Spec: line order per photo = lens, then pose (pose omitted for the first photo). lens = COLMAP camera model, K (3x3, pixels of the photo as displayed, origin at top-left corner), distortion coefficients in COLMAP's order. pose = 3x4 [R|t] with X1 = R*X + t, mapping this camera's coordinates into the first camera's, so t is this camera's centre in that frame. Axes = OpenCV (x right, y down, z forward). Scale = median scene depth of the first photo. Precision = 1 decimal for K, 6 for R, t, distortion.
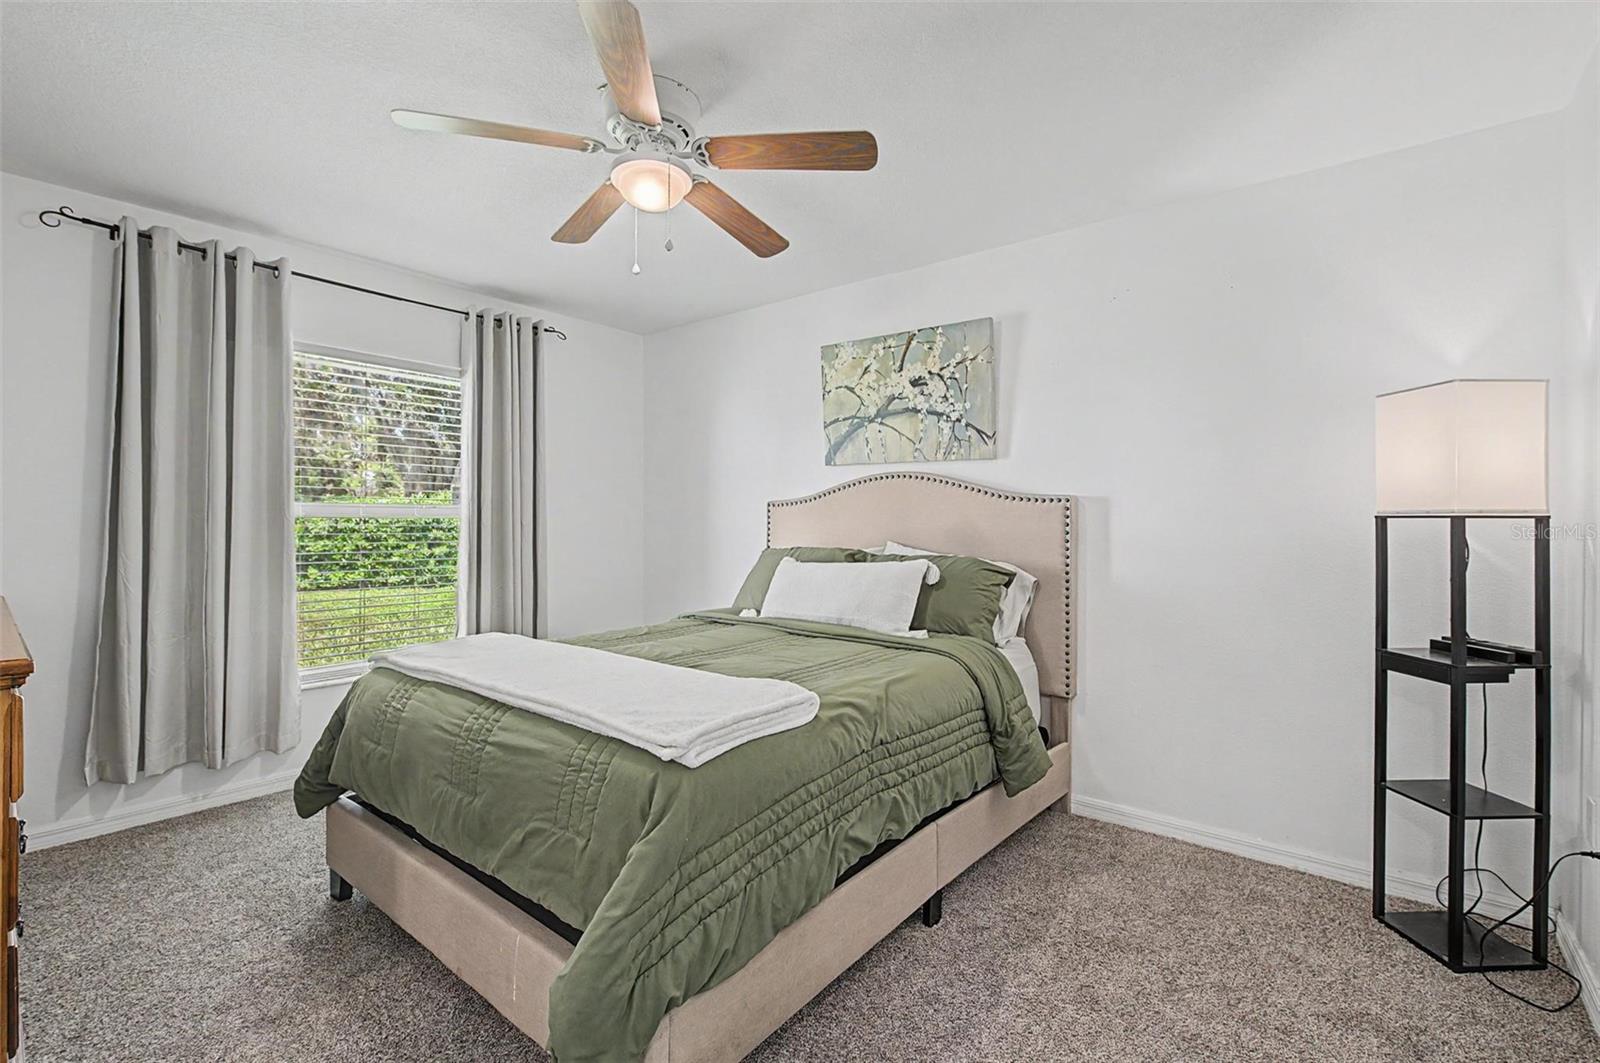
lens RADIAL K [[703.4, 0, 797.6], [0, 703.4, 523.2], [0, 0, 1]] dist [-0.000161, -0.000012]
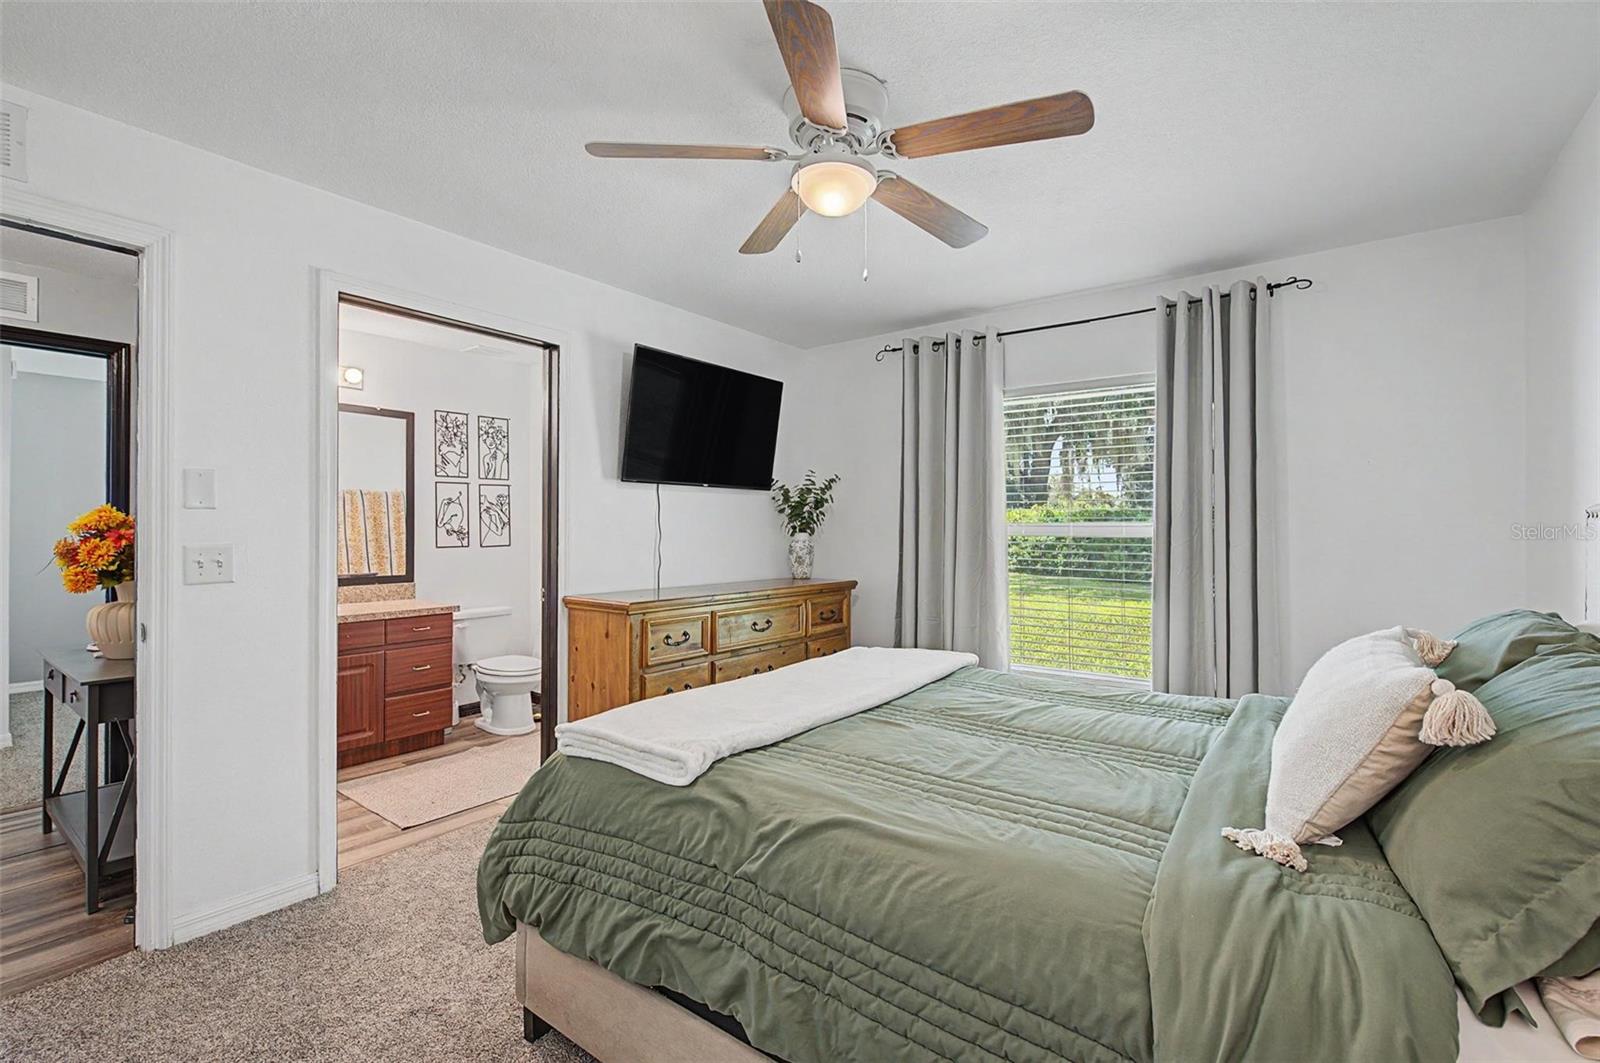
lens RADIAL K [[726.8, 0, 800.0], [0, 726.8, 531.5], [0, 0, 1]] dist [0.001320, 0.000011]
pose [[0.021646, -0.000405, -0.999766, 0.696642], [-0.008007, 0.999968, -0.000579, -0.023186], [0.999734, 0.008018, 0.021642, 0.865167]]
